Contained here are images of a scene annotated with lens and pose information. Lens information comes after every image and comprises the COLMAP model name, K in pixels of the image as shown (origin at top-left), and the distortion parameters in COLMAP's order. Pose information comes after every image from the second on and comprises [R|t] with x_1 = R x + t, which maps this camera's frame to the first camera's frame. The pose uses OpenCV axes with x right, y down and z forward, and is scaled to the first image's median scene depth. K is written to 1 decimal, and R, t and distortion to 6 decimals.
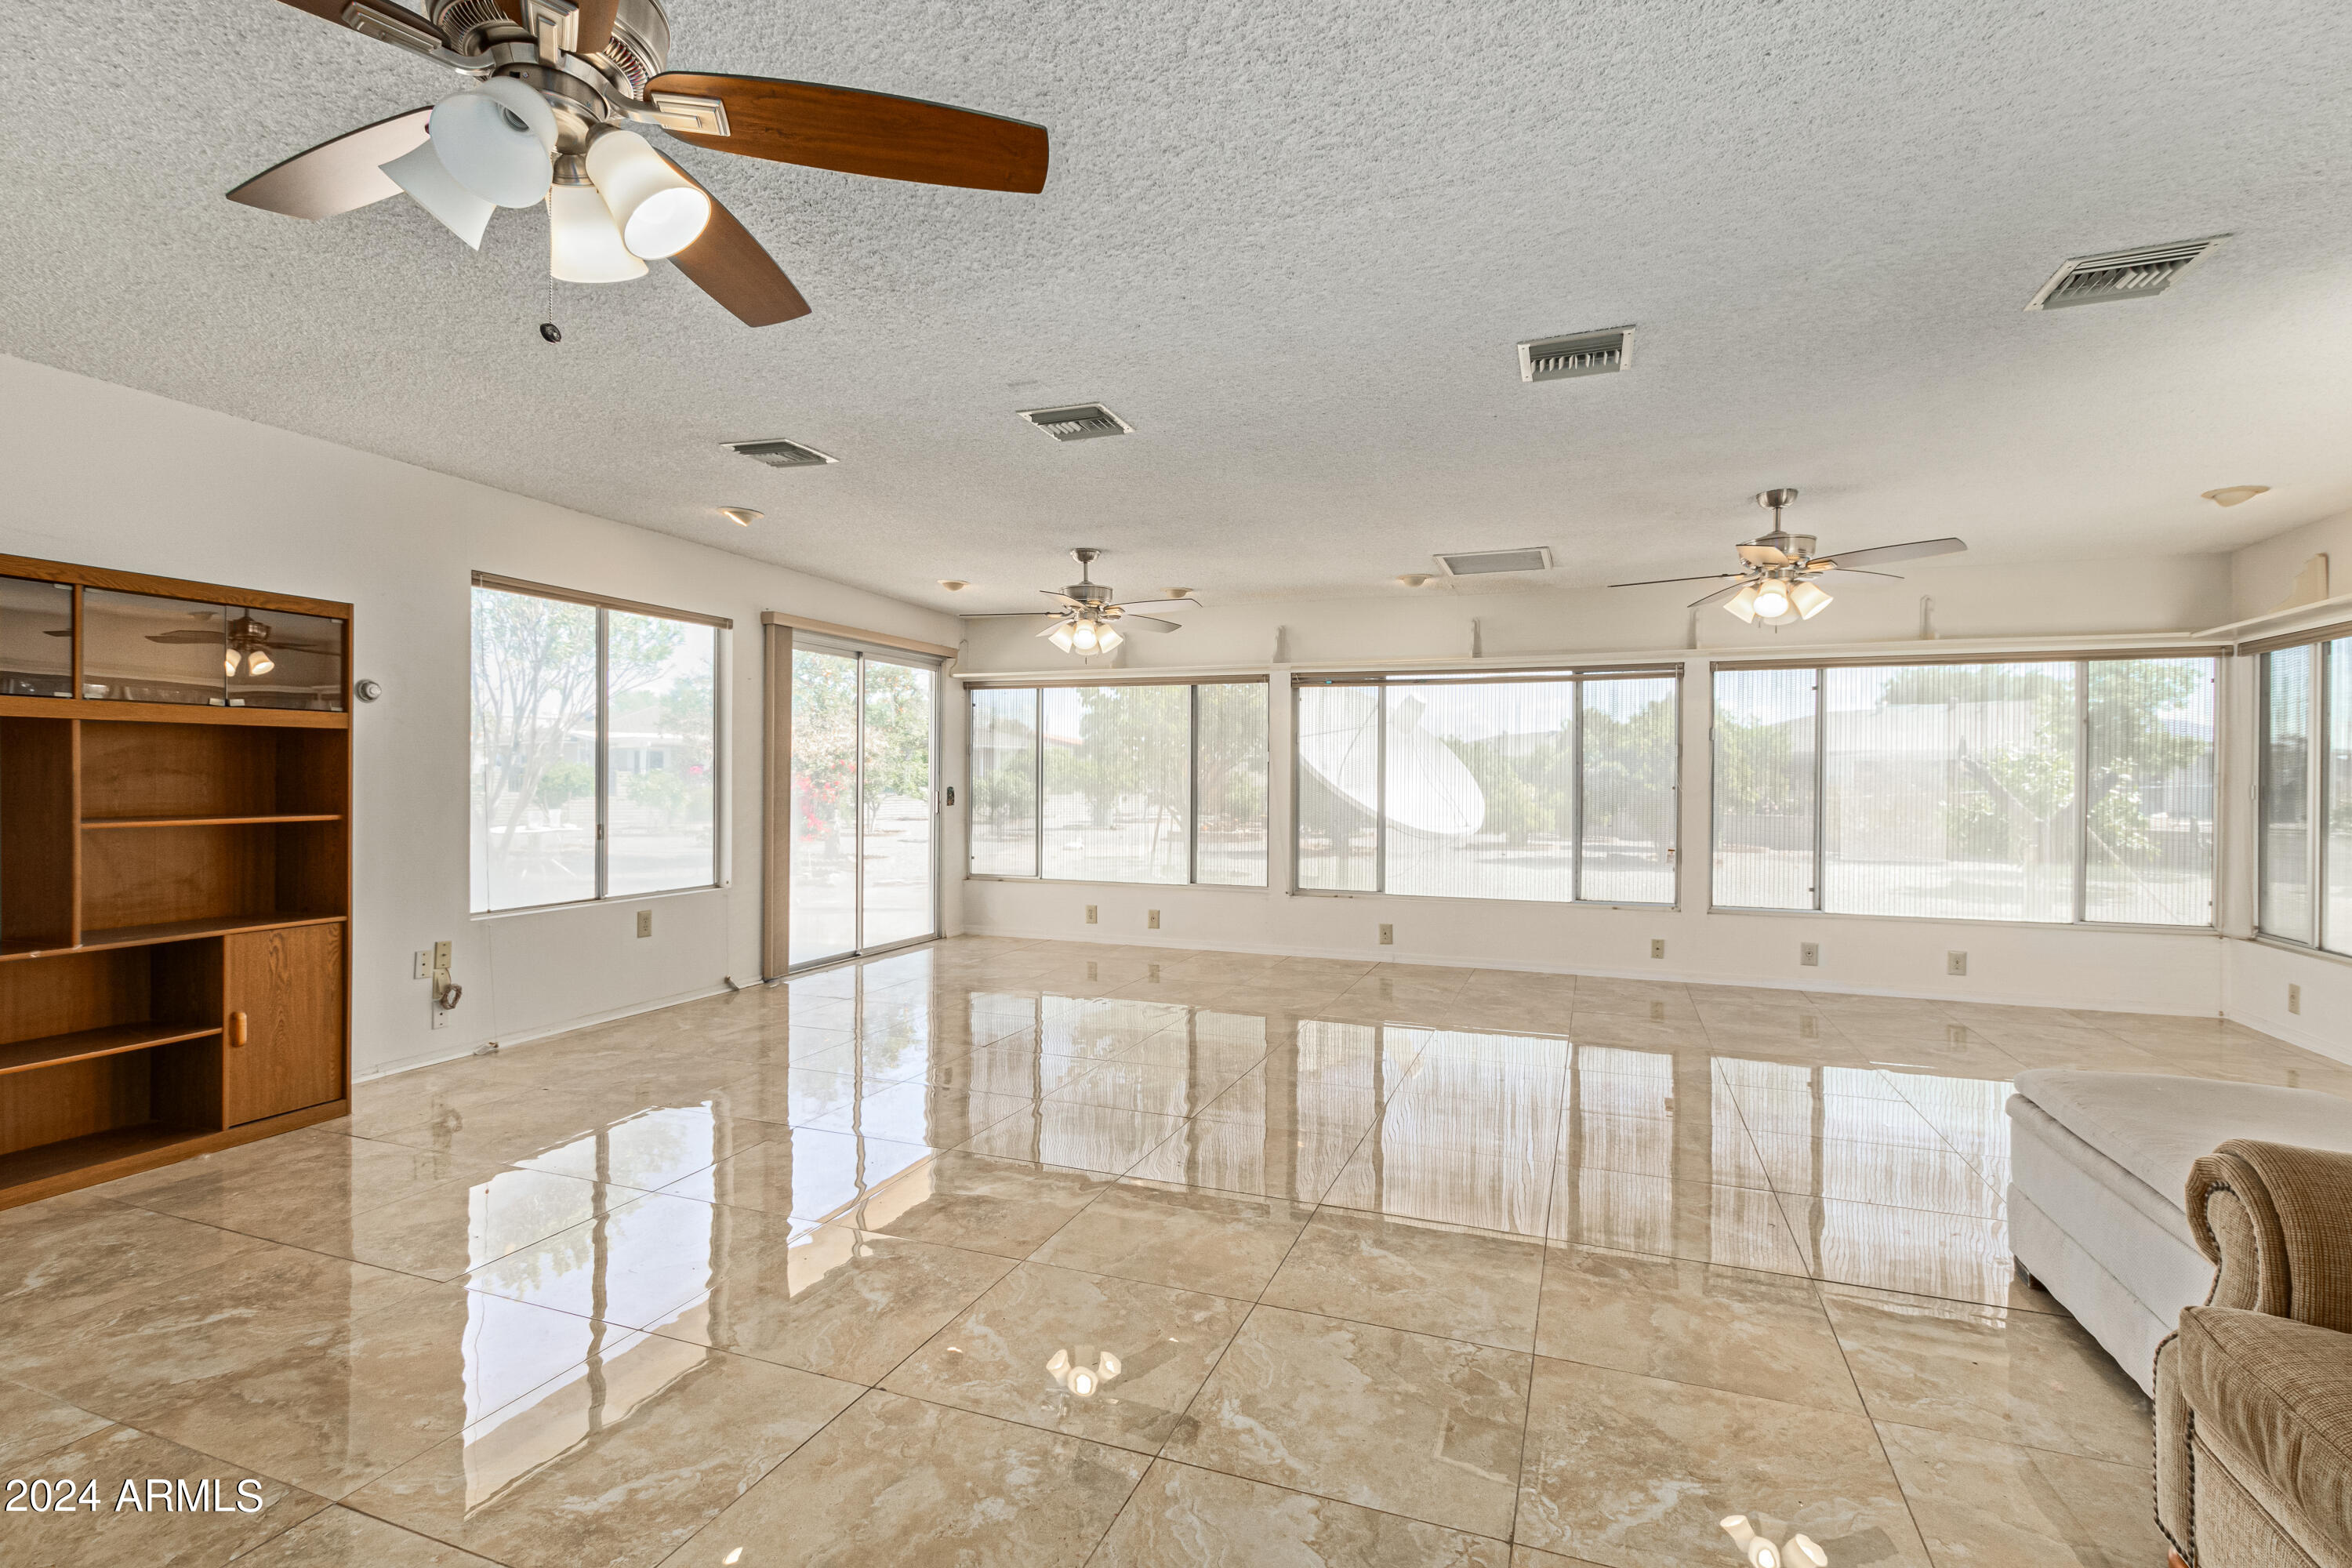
lens RADIAL K [[1075.3, 0, 1161.4], [0, 1075.3, 792.6], [0, 0, 1]] dist [0.001753, -0.002114]
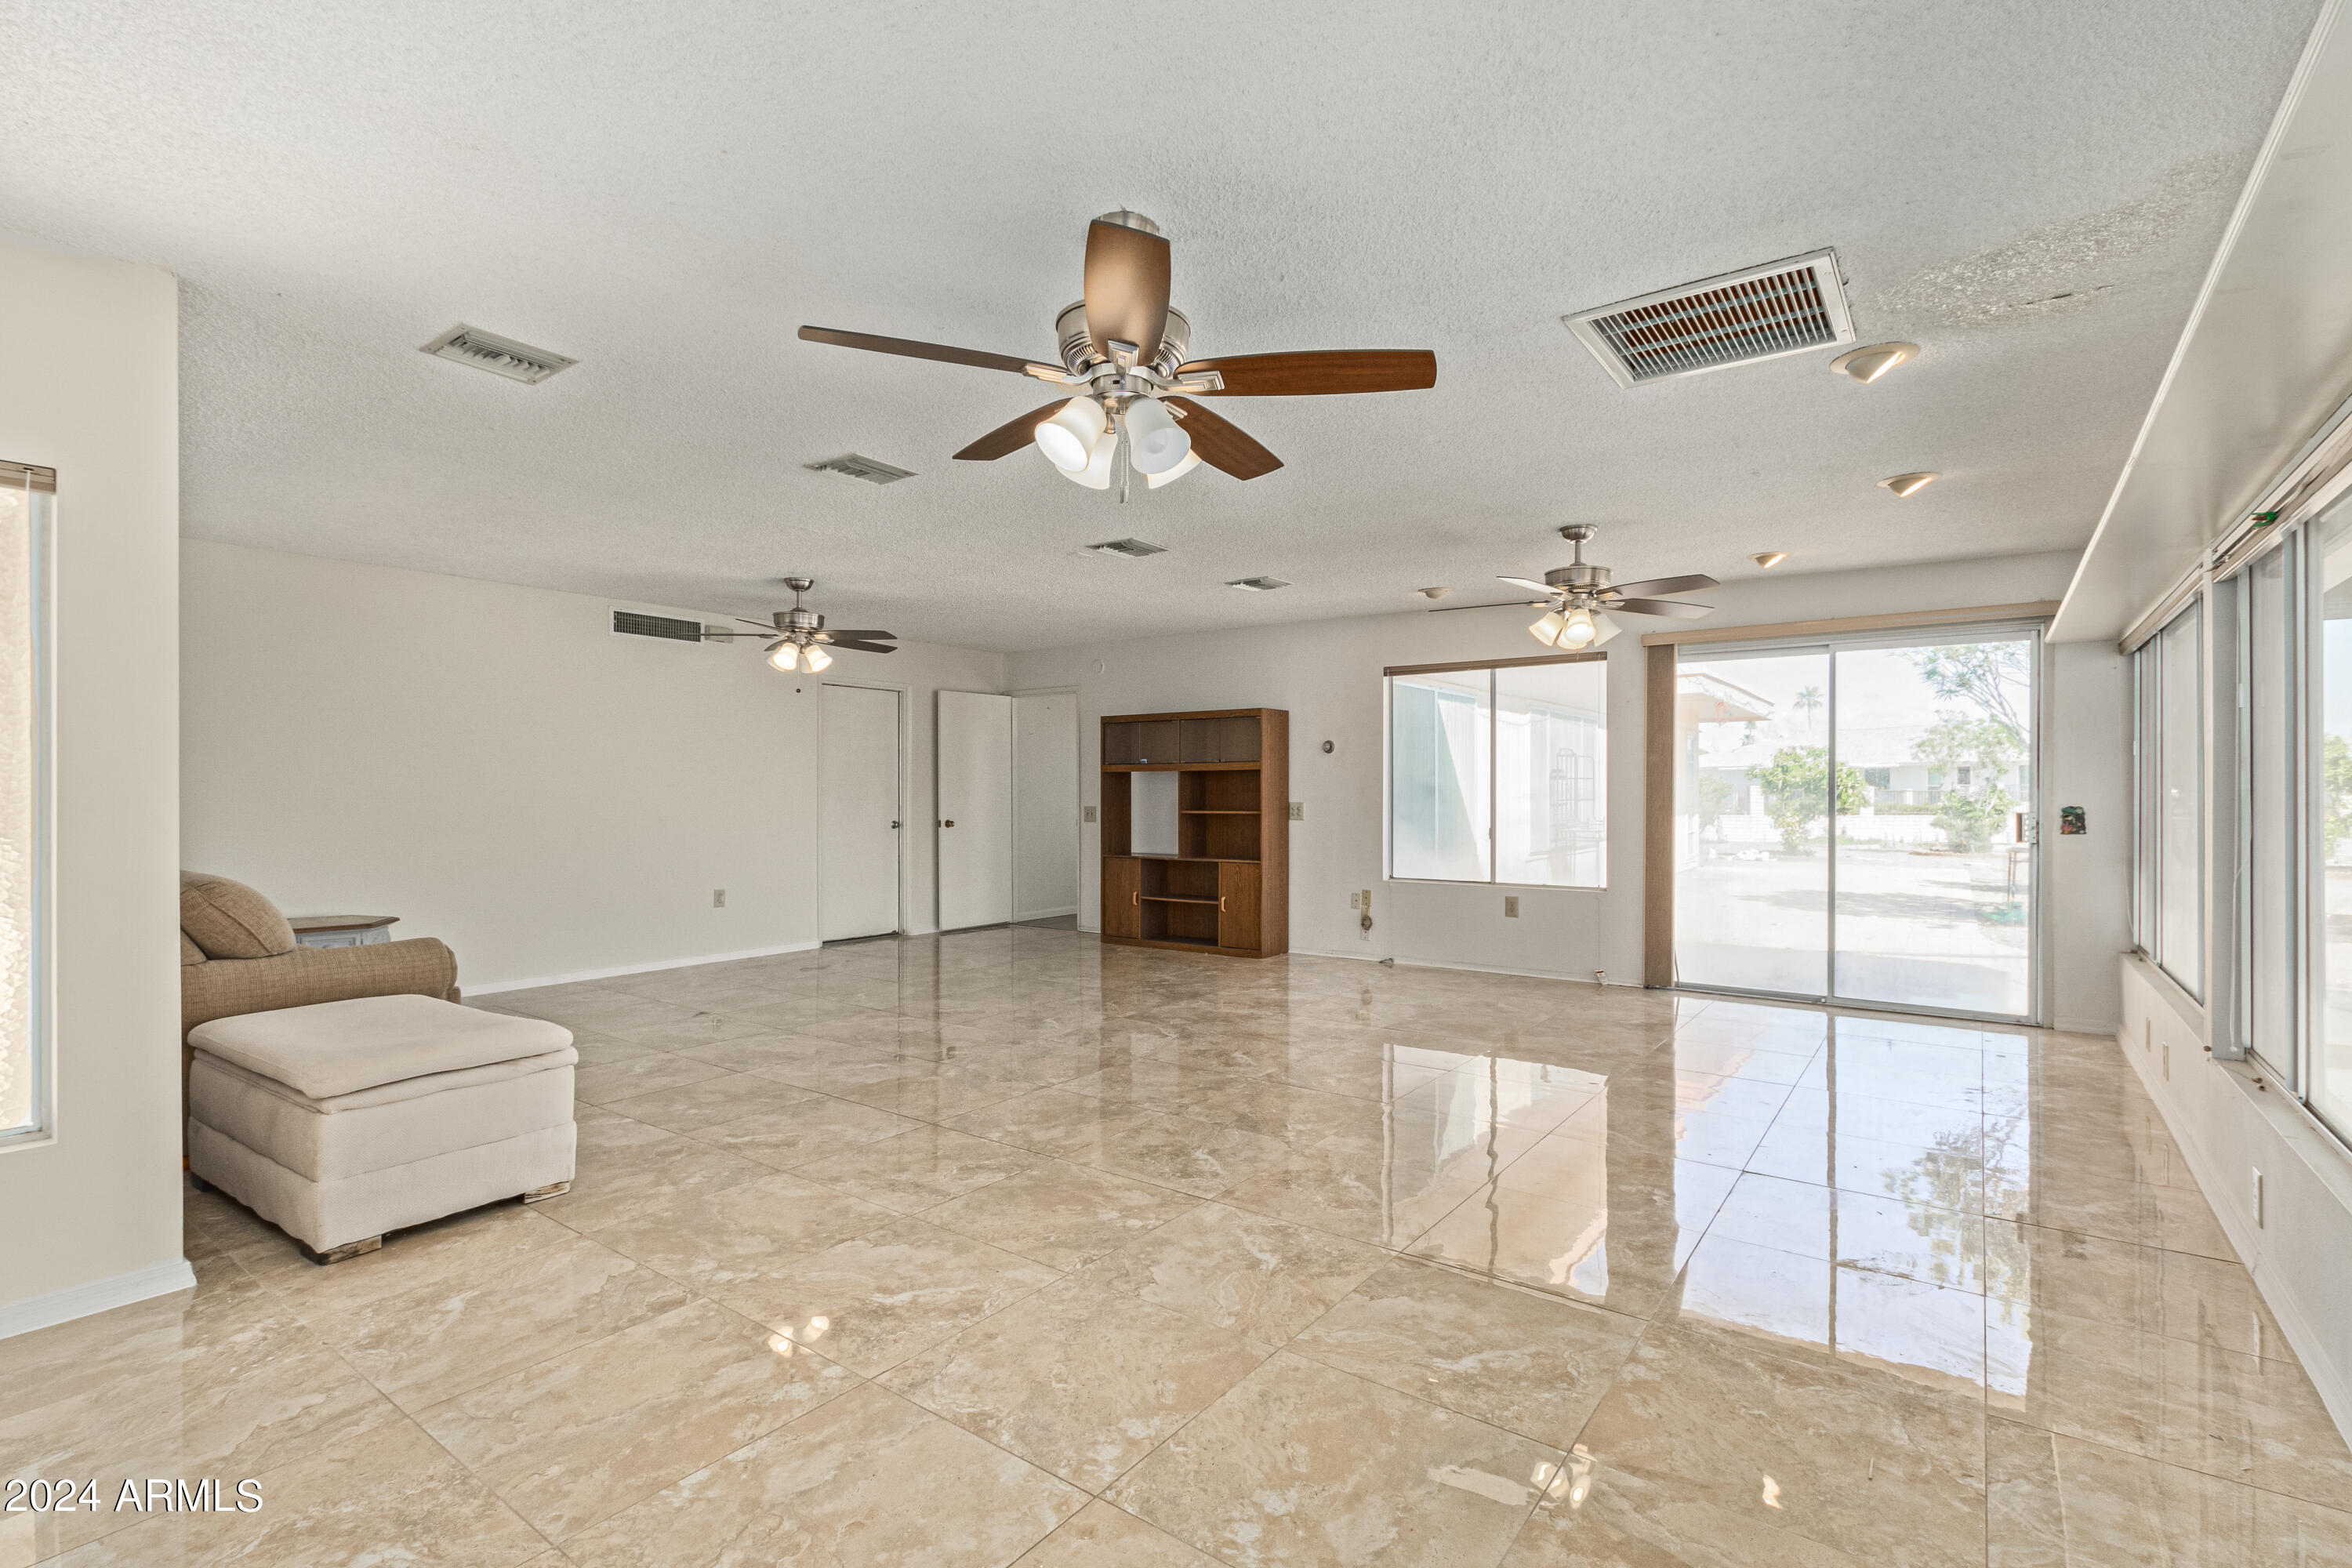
lens RADIAL K [[1075.3, 0, 1181.4], [0, 1075.3, 794.0], [0, 0, 1]] dist [0.001753, -0.002114]
pose [[-0.251338, -0.011347, -0.967833, 0.735707], [-0.019635, 0.999785, -0.006623, 0.002644], [0.967700, 0.017339, -0.251507, 0.797272]]
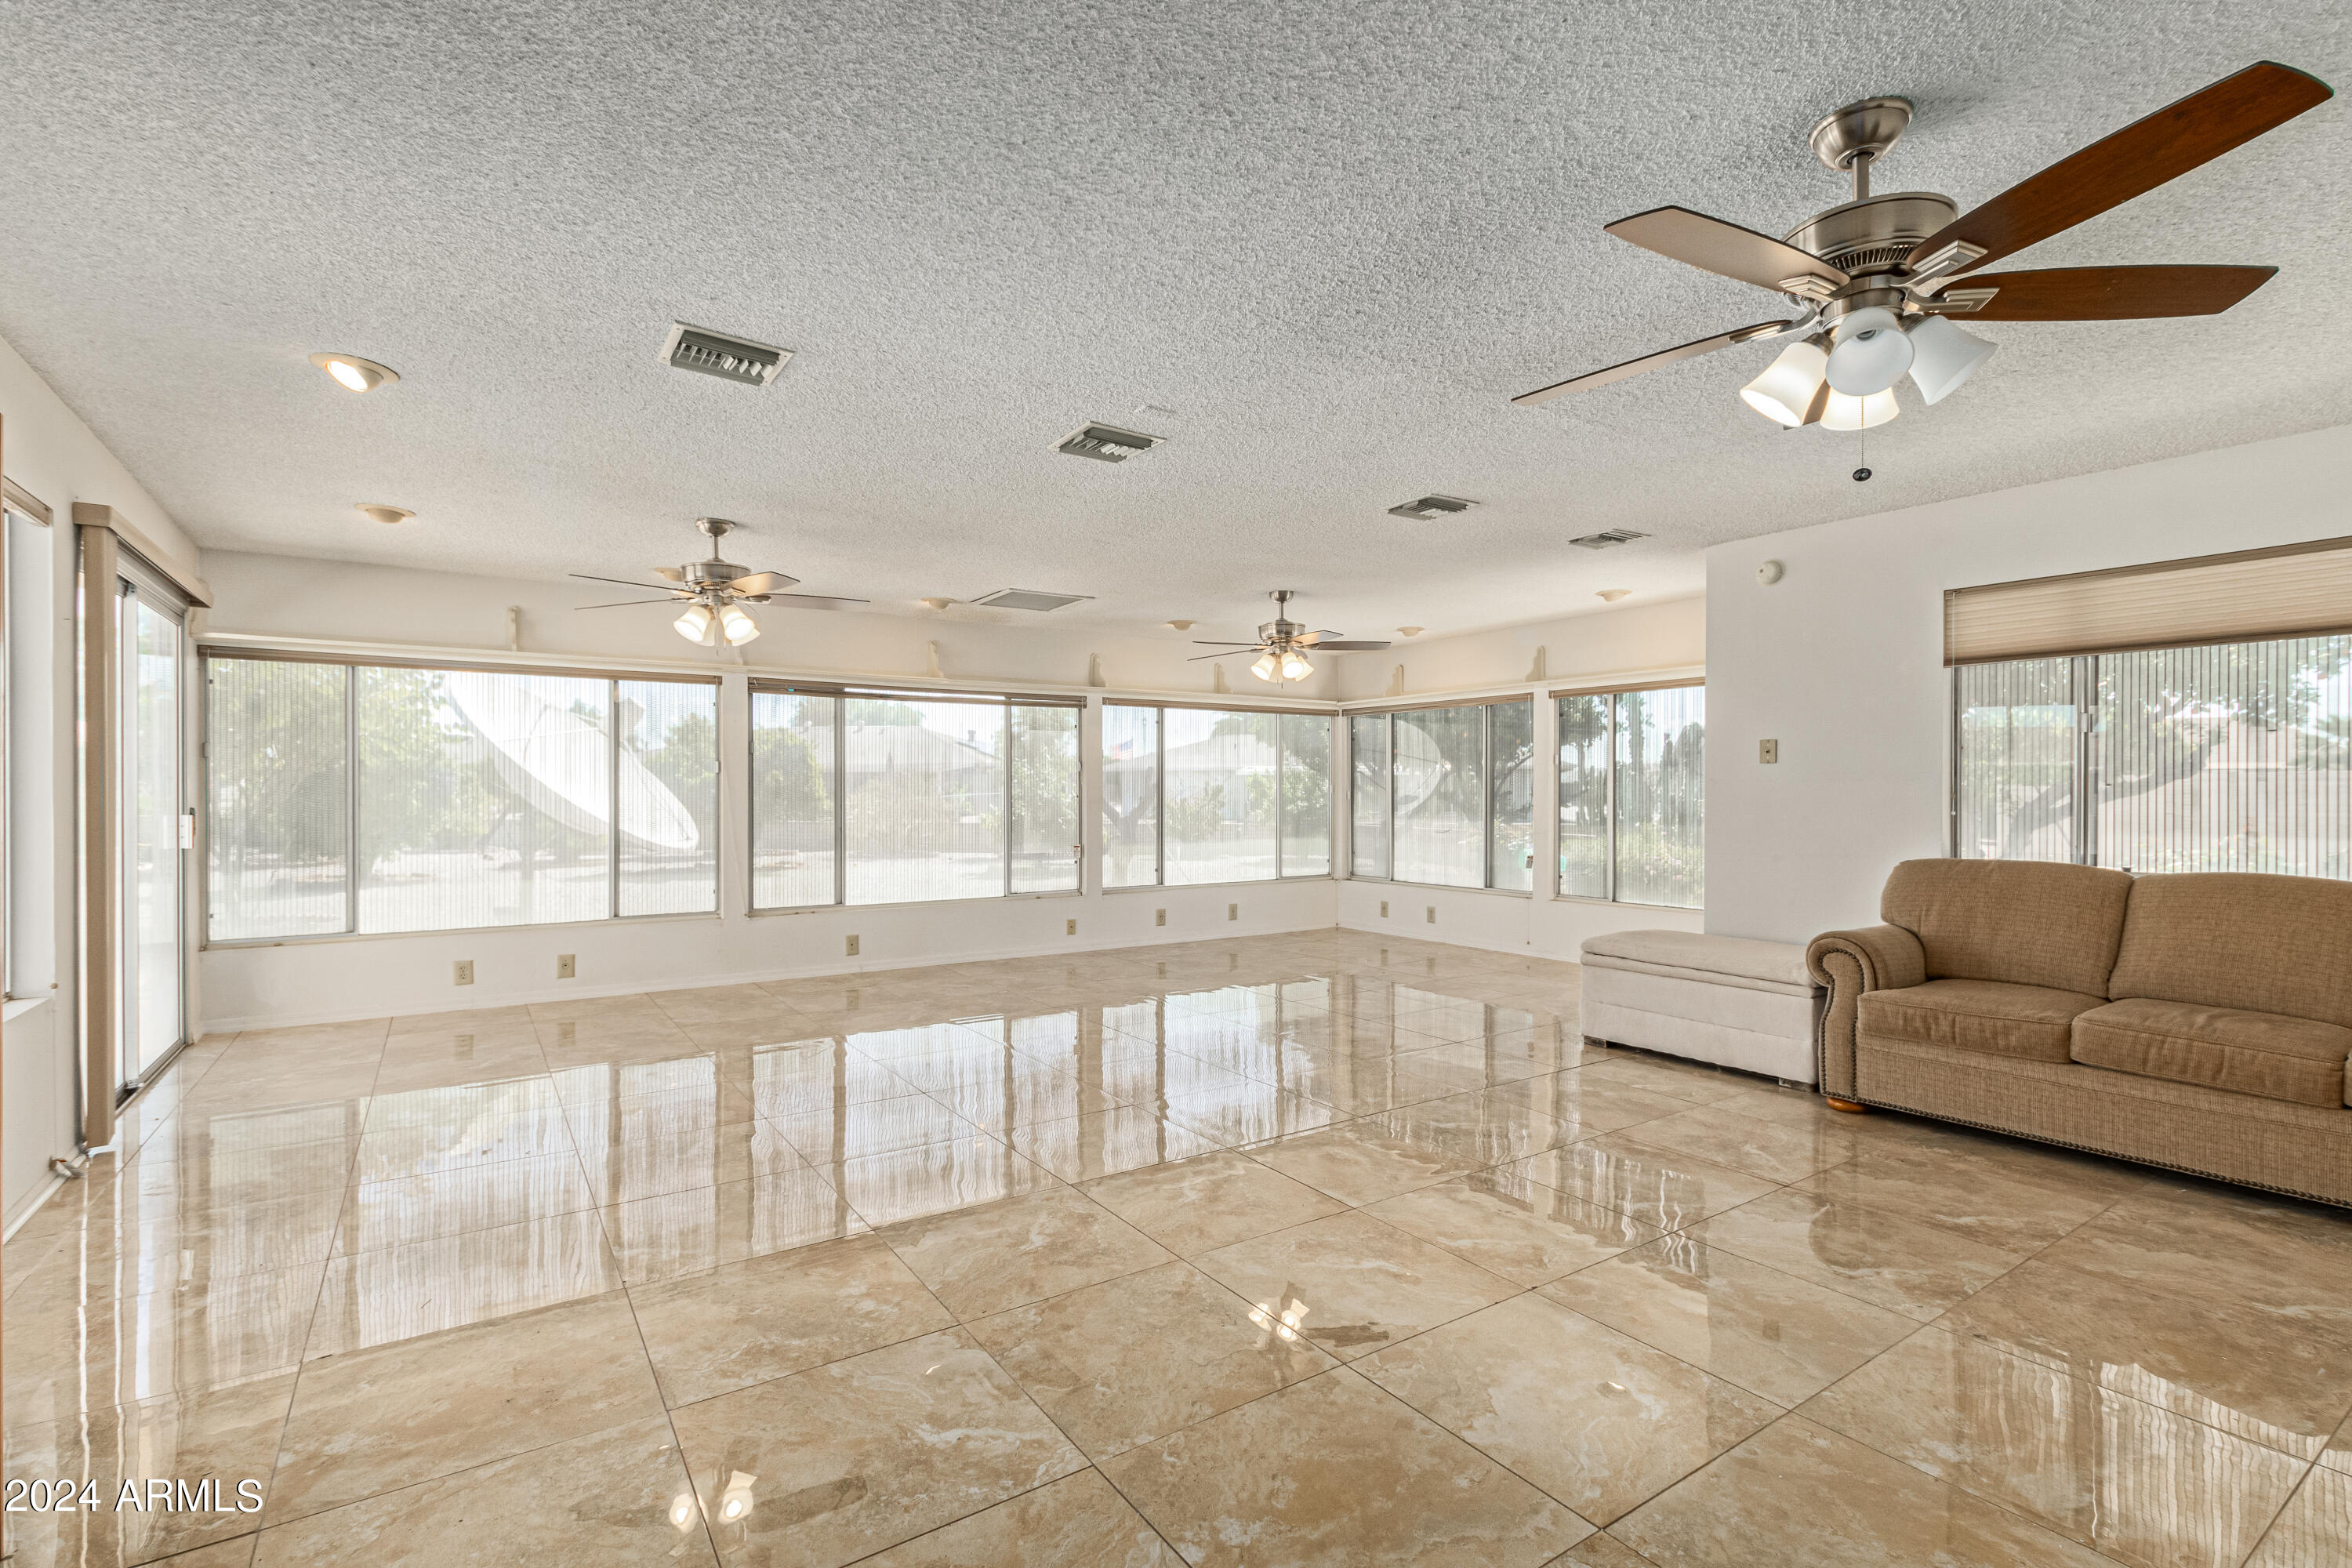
lens RADIAL K [[1075.3, 0, 1157.8], [0, 1075.3, 780.9], [0, 0, 1]] dist [0.001753, -0.002114]
pose [[0.575870, 0.001702, 0.817540, -0.480260], [0.015173, 0.999803, -0.012769, -0.004605], [-0.817401, 0.019758, 0.575731, 0.201948]]
